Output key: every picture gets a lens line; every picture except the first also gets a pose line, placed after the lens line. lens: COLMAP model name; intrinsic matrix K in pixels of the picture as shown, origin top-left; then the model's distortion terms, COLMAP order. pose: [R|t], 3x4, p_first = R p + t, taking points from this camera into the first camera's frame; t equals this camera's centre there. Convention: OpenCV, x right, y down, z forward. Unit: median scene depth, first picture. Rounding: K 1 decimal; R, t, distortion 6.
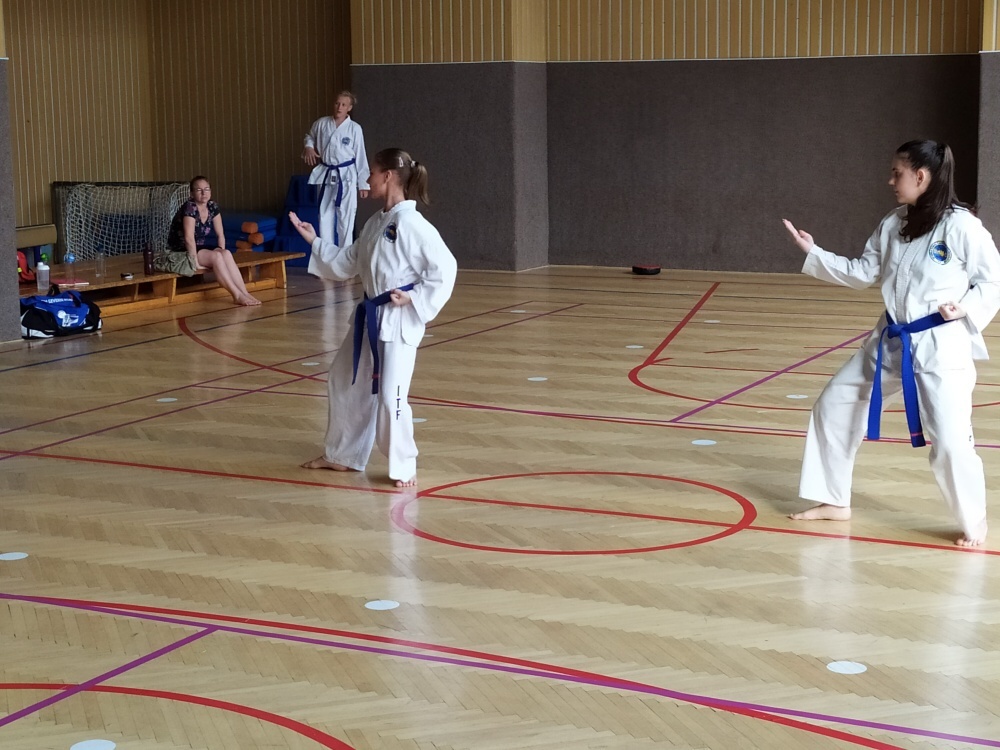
lens RADIAL K [[1840.4, 0, 499.6], [0, 1840.4, 374.8], [0, 0, 1]] dist [0.004955, 0.273788]
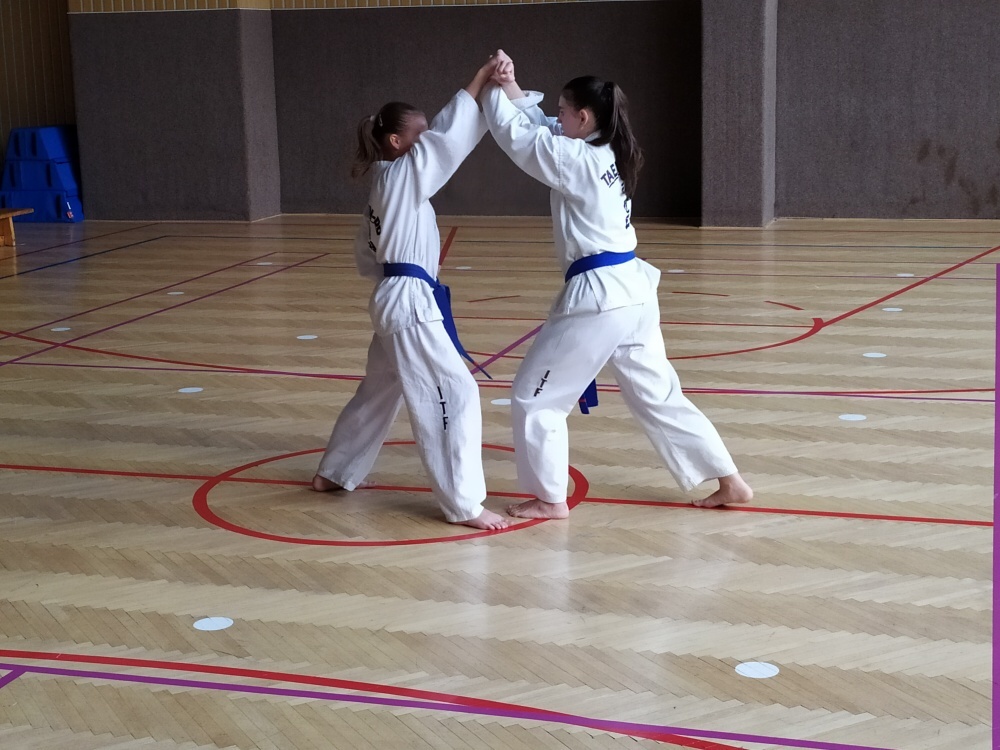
lens RADIAL K [[1696.1, 0, 499.0], [0, 1696.1, 378.3], [0, 0, 1]] dist [0.018250, 0.148627]
pose [[0.982804, -0.046141, 0.178793, -0.035166], [0.038138, 0.998122, 0.047943, -0.012790], [-0.180669, -0.040299, 0.982718, 0.083098]]
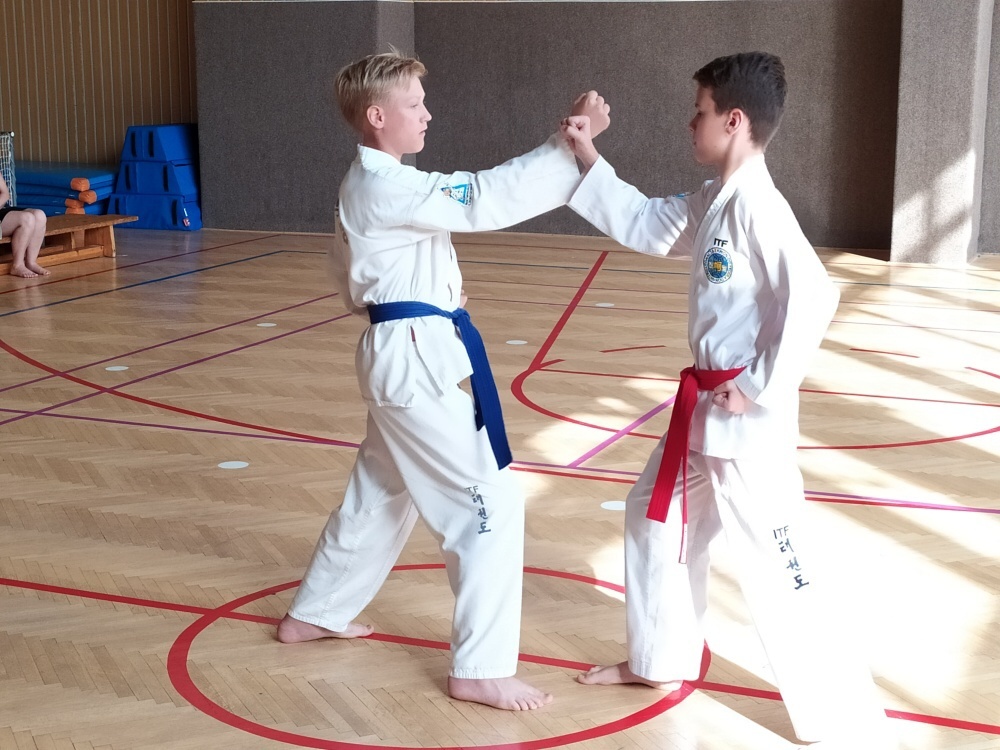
lens RADIAL K [[1703.3, 0, 499.9], [0, 1703.3, 369.9], [0, 0, 1]] dist [0.003785, 0.264856]
pose [[0.997410, -0.001720, 0.071901, 0.009464], [-0.001062, 0.999253, 0.038631, -0.030049], [-0.071913, -0.038608, 0.996663, 0.213914]]
